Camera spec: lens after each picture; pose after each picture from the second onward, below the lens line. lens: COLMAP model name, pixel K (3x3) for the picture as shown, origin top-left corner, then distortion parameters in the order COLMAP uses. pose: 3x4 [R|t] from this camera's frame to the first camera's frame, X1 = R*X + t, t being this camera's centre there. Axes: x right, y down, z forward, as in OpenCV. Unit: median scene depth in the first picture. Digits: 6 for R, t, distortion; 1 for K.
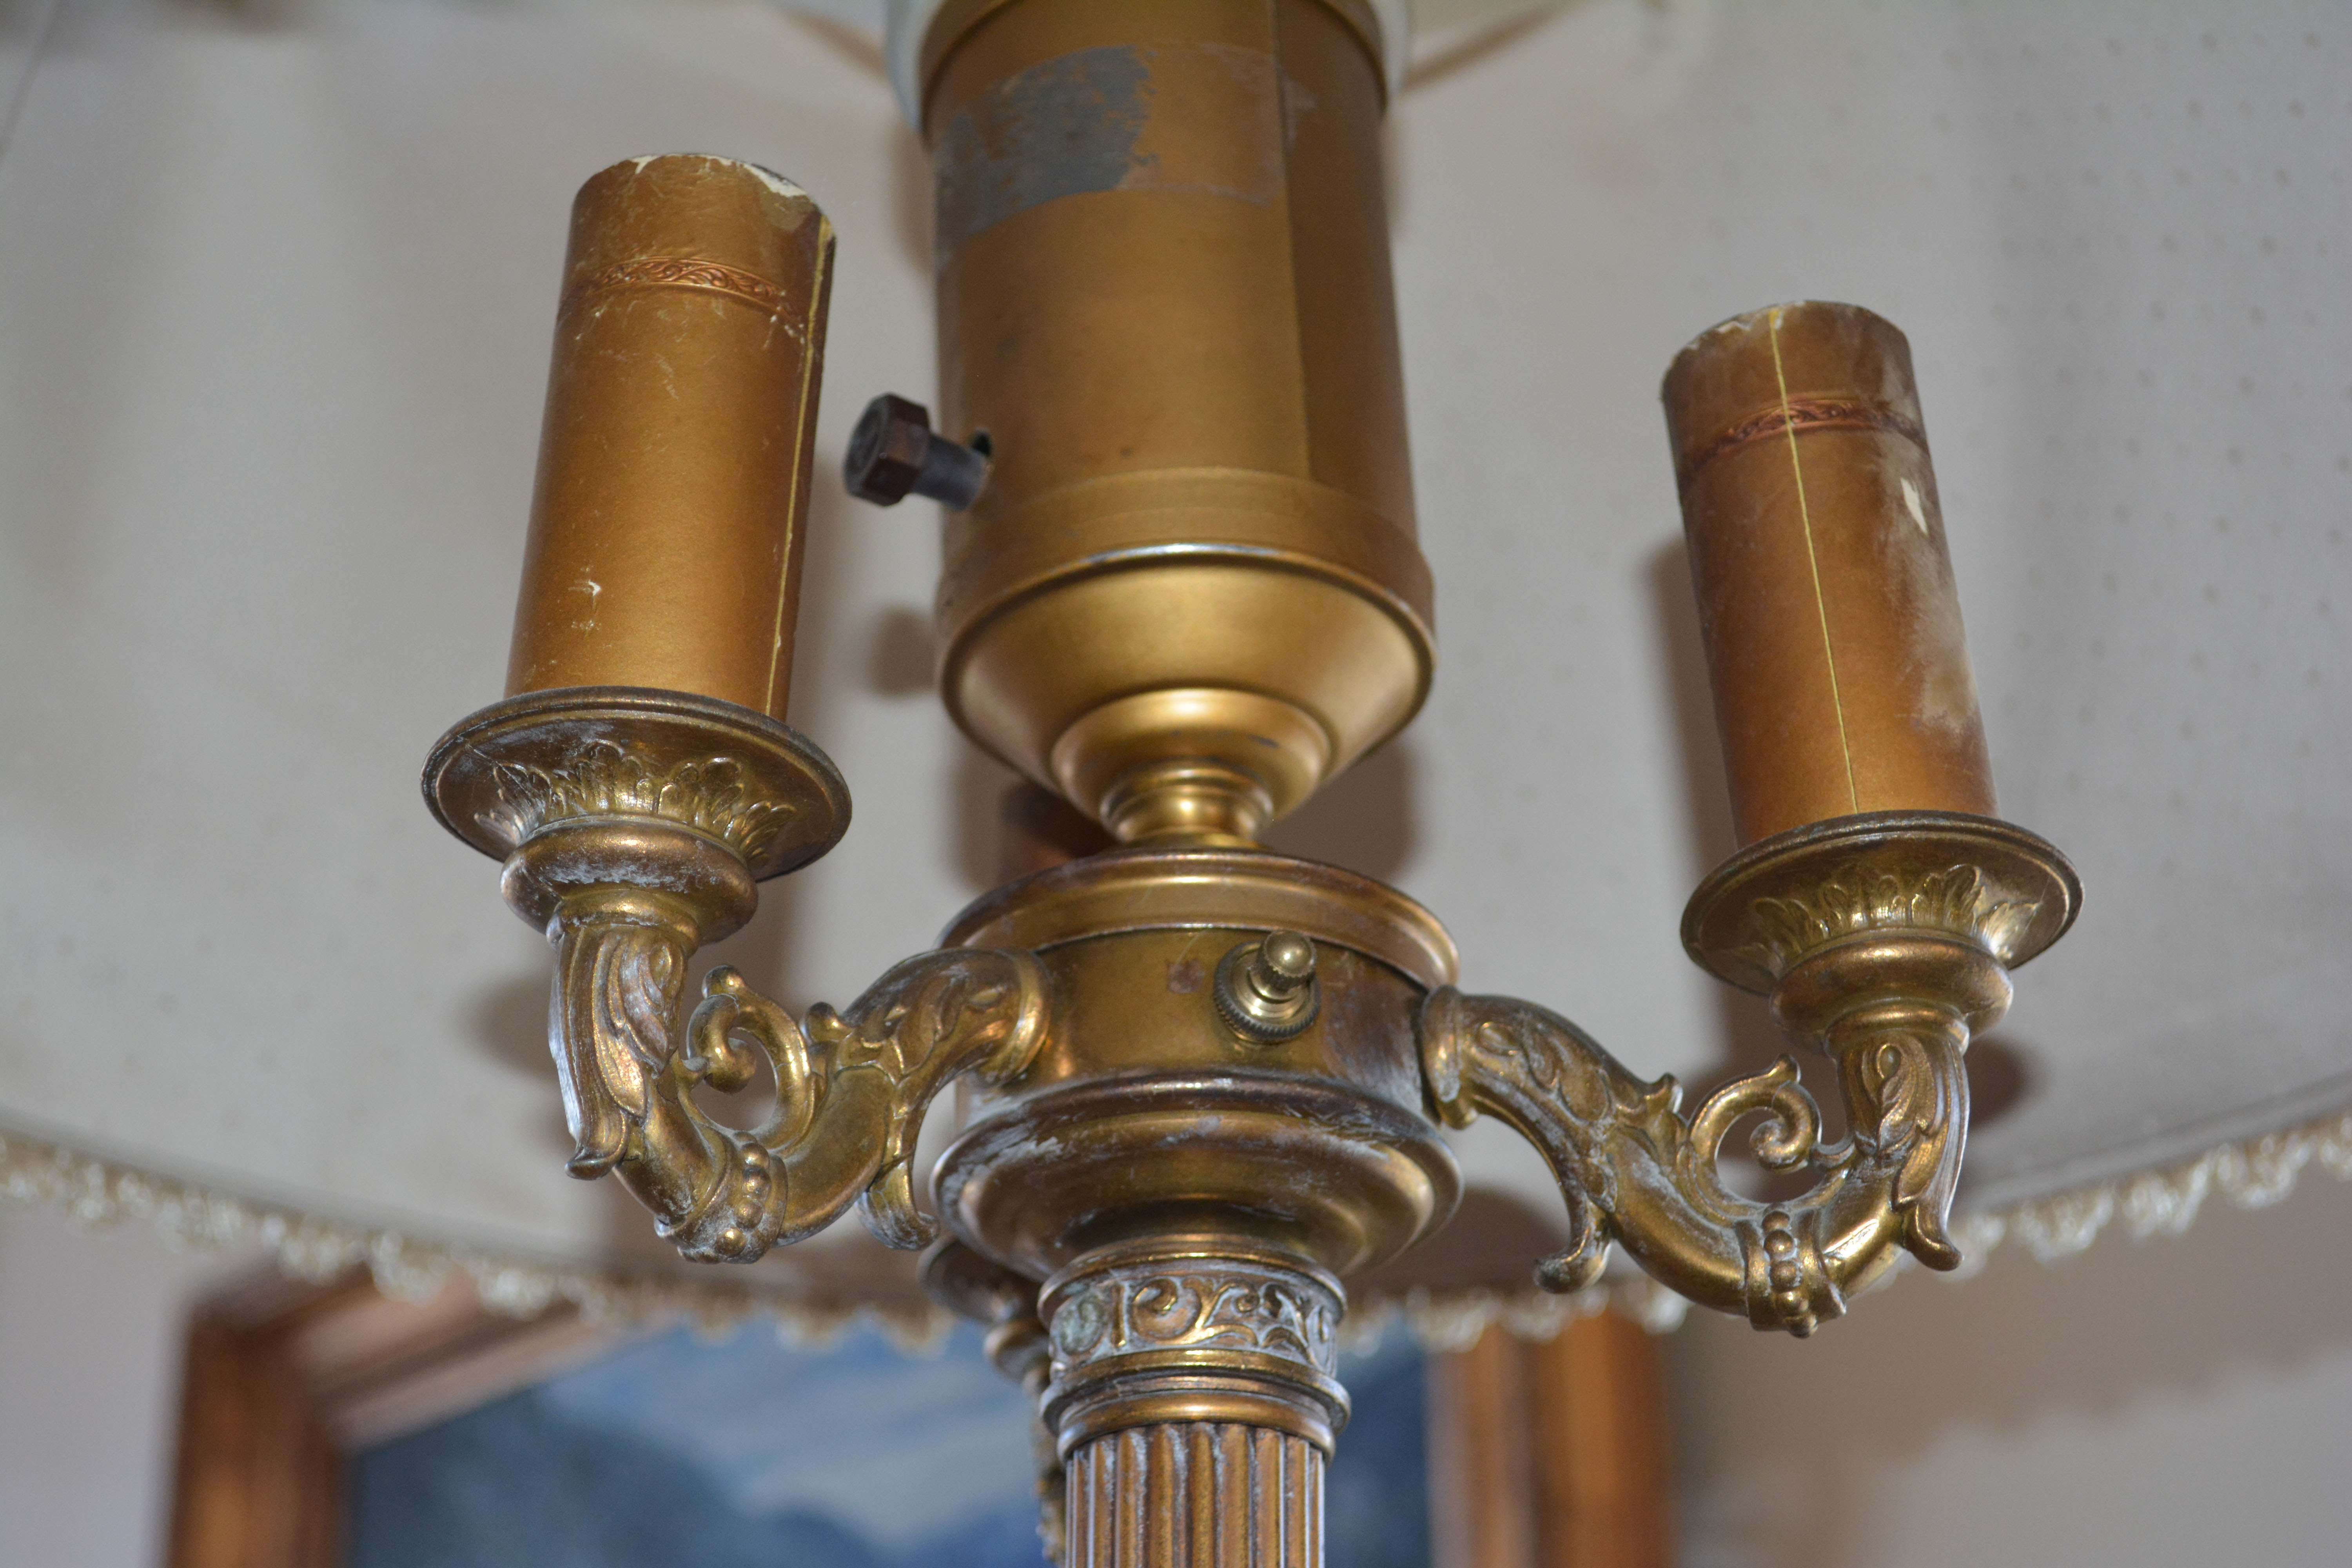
lens RADIAL K [[3515.4, 0, 1170.0], [0, 3515.4, 781.0], [0, 0, 1]] dist [-0.011184, 0.000000]
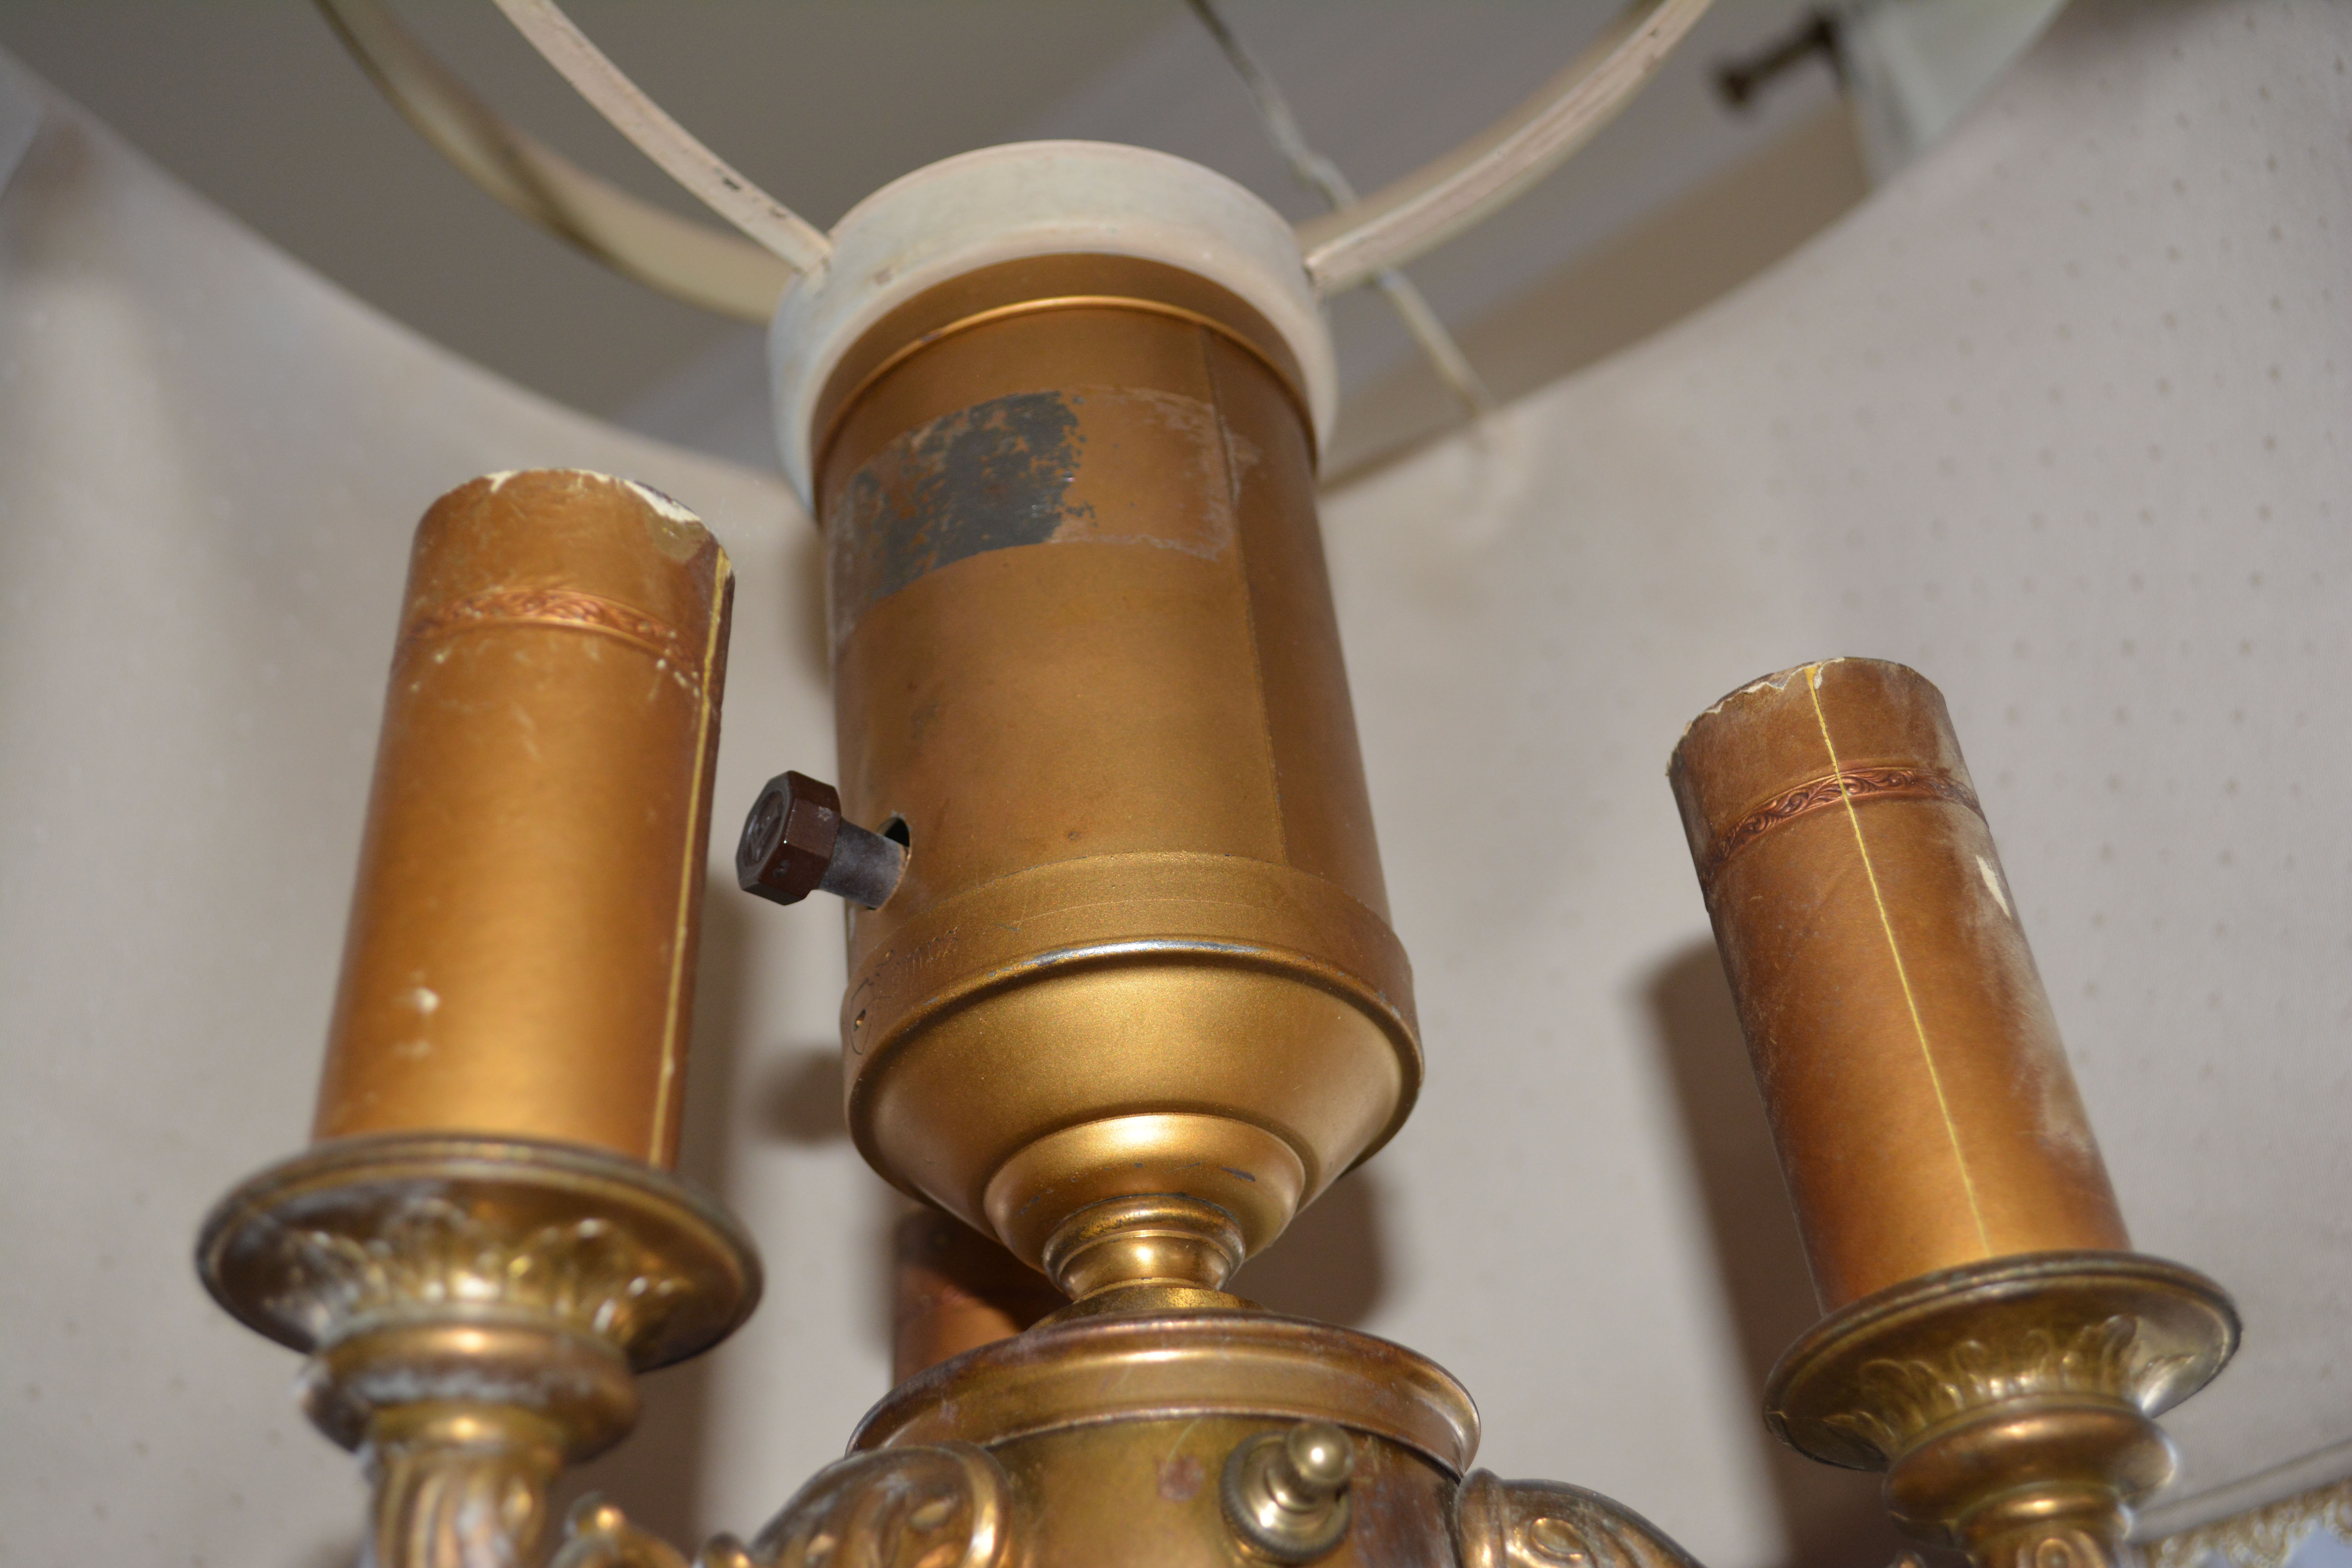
lens RADIAL K [[2755.9, 0, 1170.1], [0, 2755.9, 824.6], [0, 0, 1]] dist [-0.031342, 0.000000]
pose [[0.996293, -0.007811, 0.085674, -0.050178], [0.018041, 0.992695, -0.119295, -0.017275], [-0.084117, 0.120399, 0.989155, 0.364855]]
